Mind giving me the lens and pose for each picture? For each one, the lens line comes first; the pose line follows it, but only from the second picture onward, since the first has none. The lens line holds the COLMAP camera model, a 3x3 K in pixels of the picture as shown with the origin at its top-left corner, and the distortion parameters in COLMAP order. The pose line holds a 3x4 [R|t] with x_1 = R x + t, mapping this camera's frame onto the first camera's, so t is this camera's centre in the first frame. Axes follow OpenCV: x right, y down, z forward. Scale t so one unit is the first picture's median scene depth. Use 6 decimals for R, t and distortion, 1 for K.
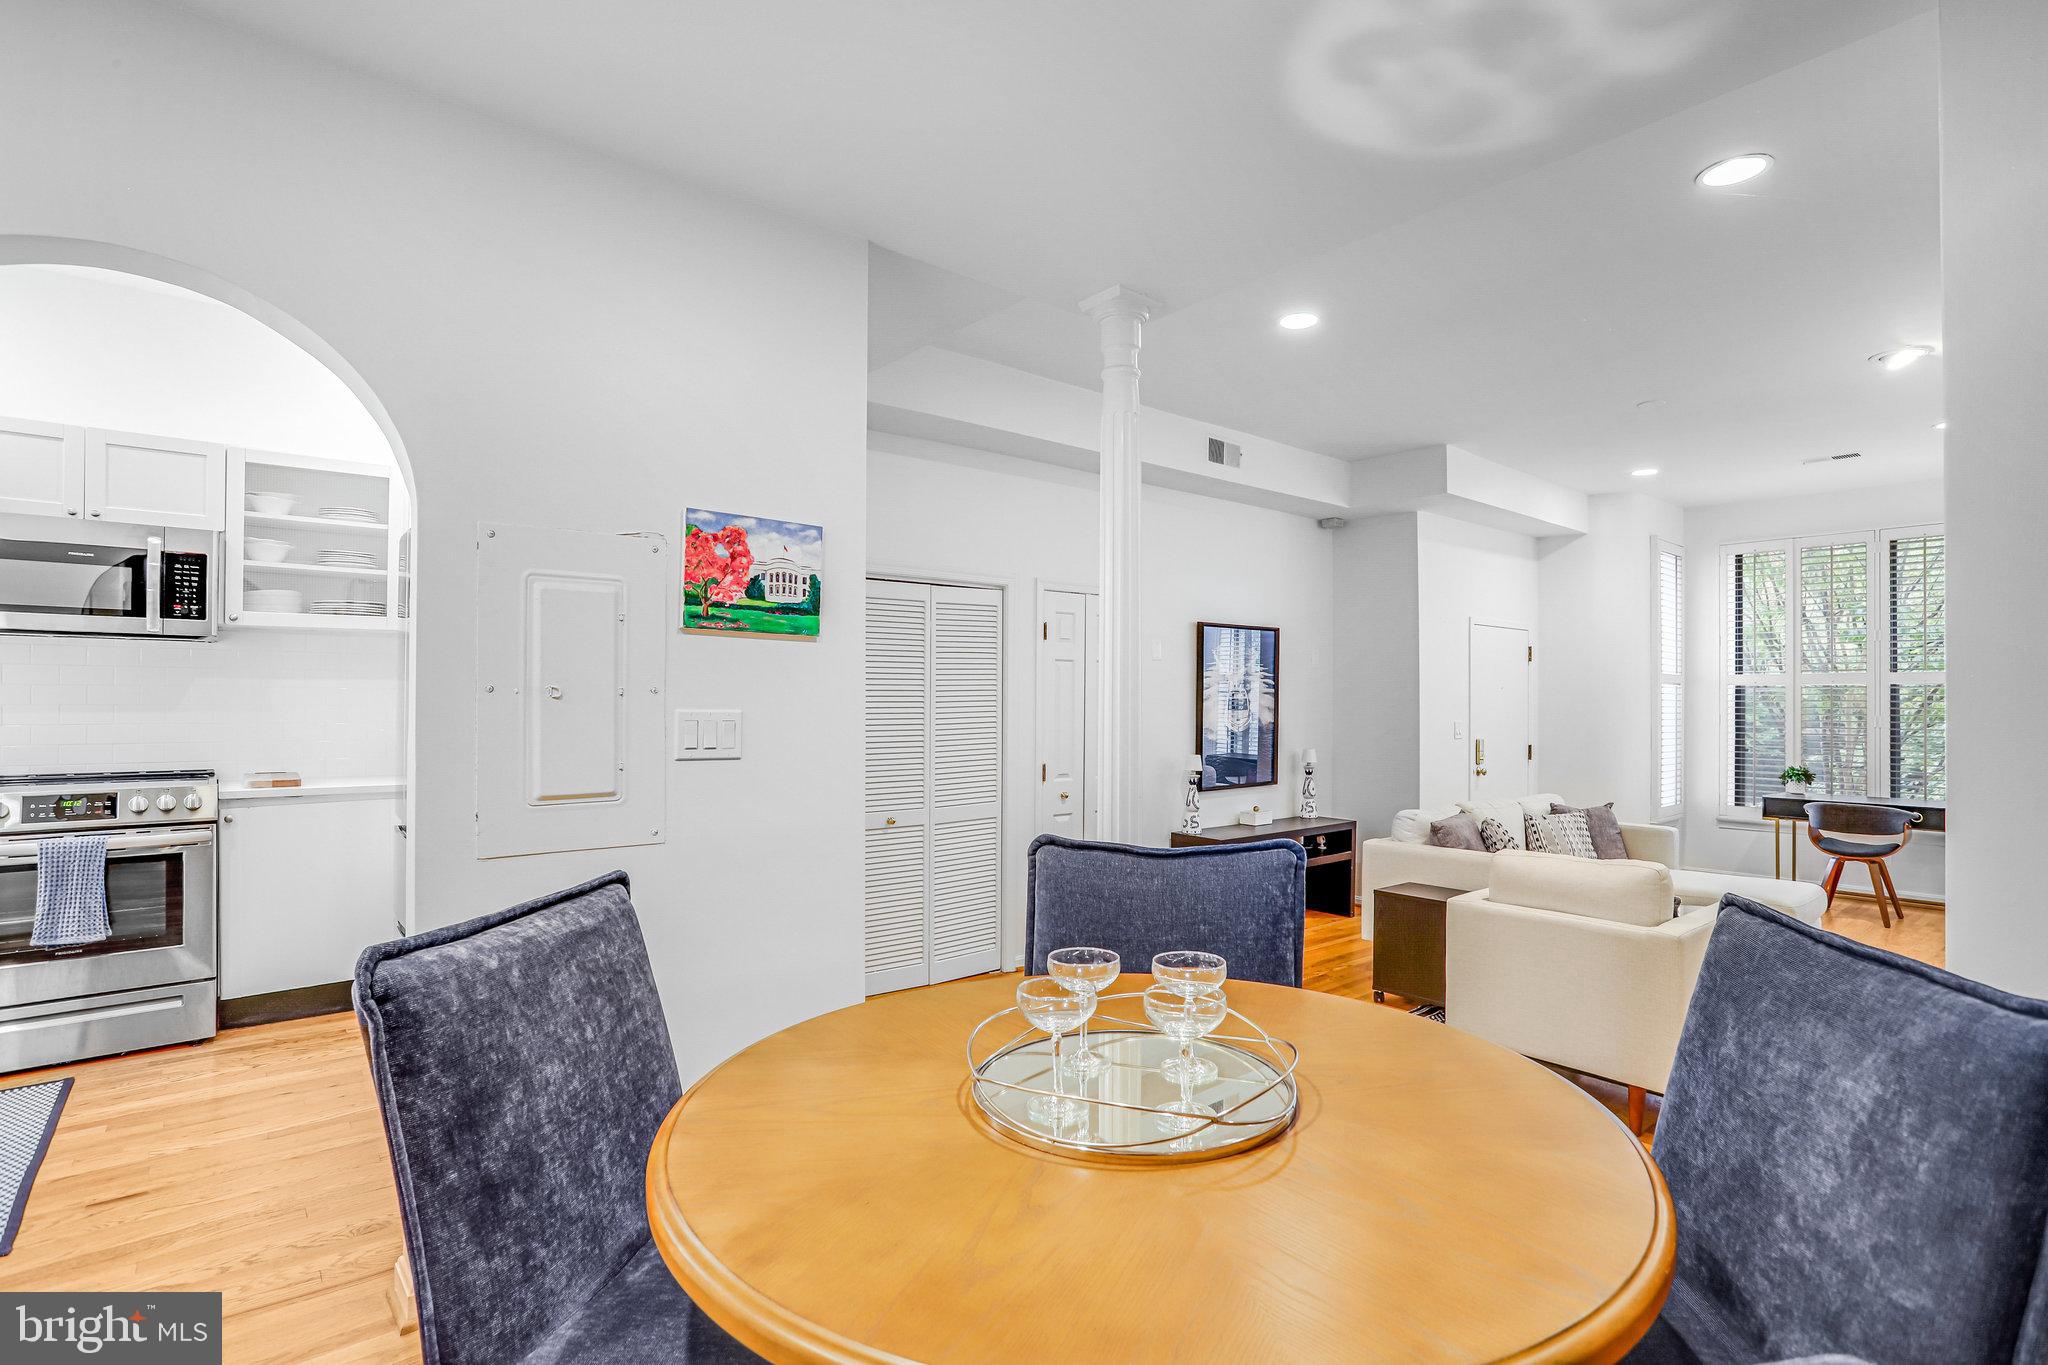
lens RADIAL K [[1014.3, 0, 1026.0], [0, 1014.3, 704.3], [0, 0, 1]] dist [-0.070335, 0.039036]
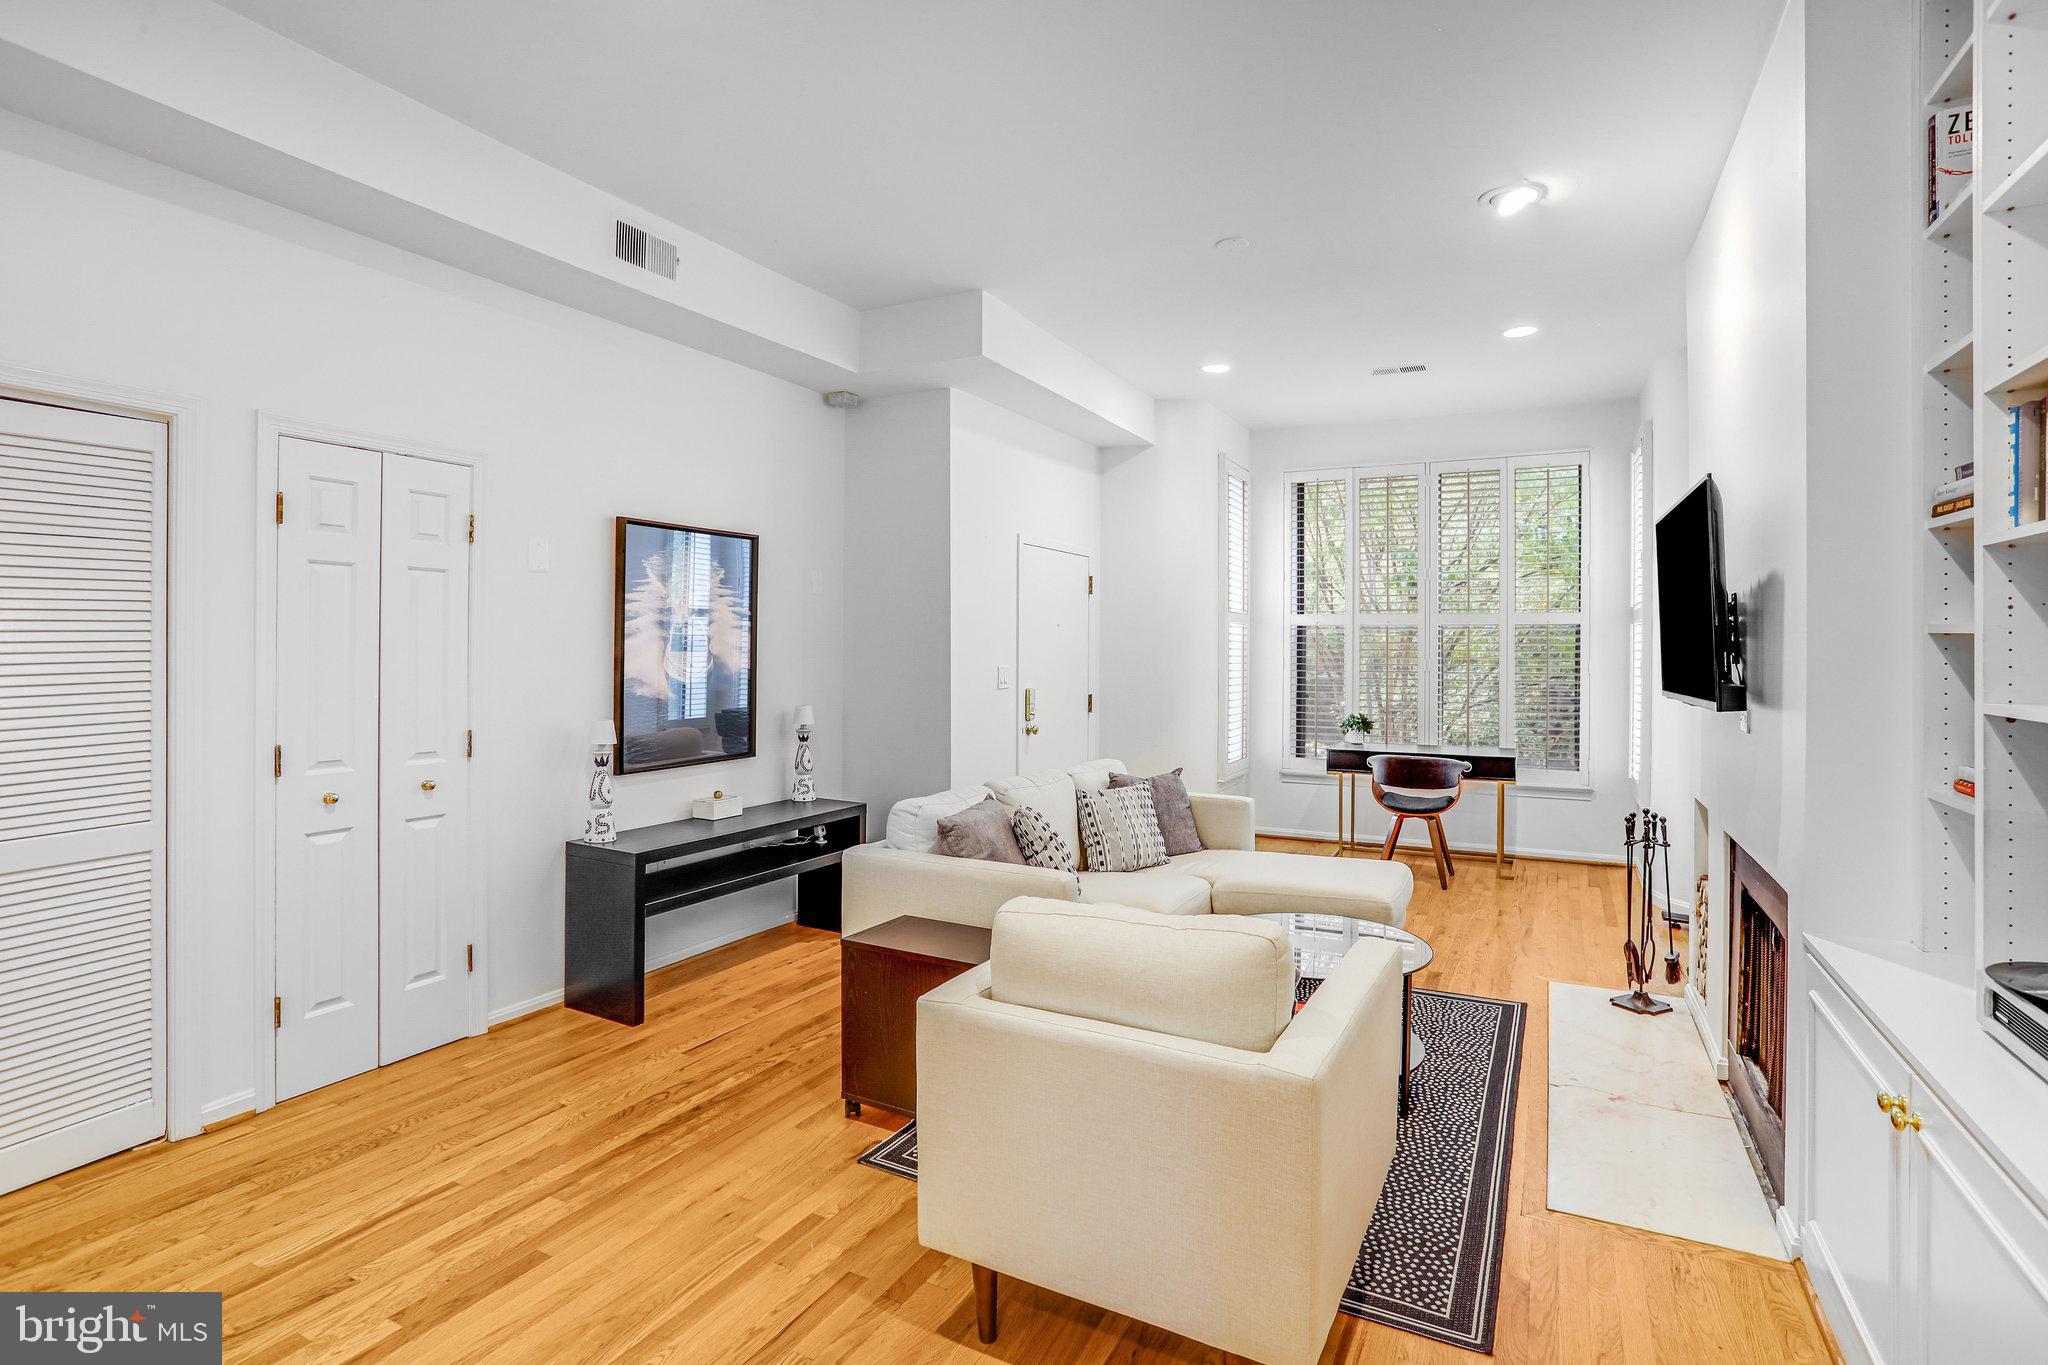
lens RADIAL K [[999.1, 0, 1013.7], [0, 999.1, 673.0], [0, 0, 1]] dist [-0.068775, 0.036687]
pose [[0.930019, -0.007310, 0.367440, 0.162047], [-0.000999, 0.999748, 0.022418, 0.004900], [-0.367511, -0.021216, 0.929777, 0.289607]]
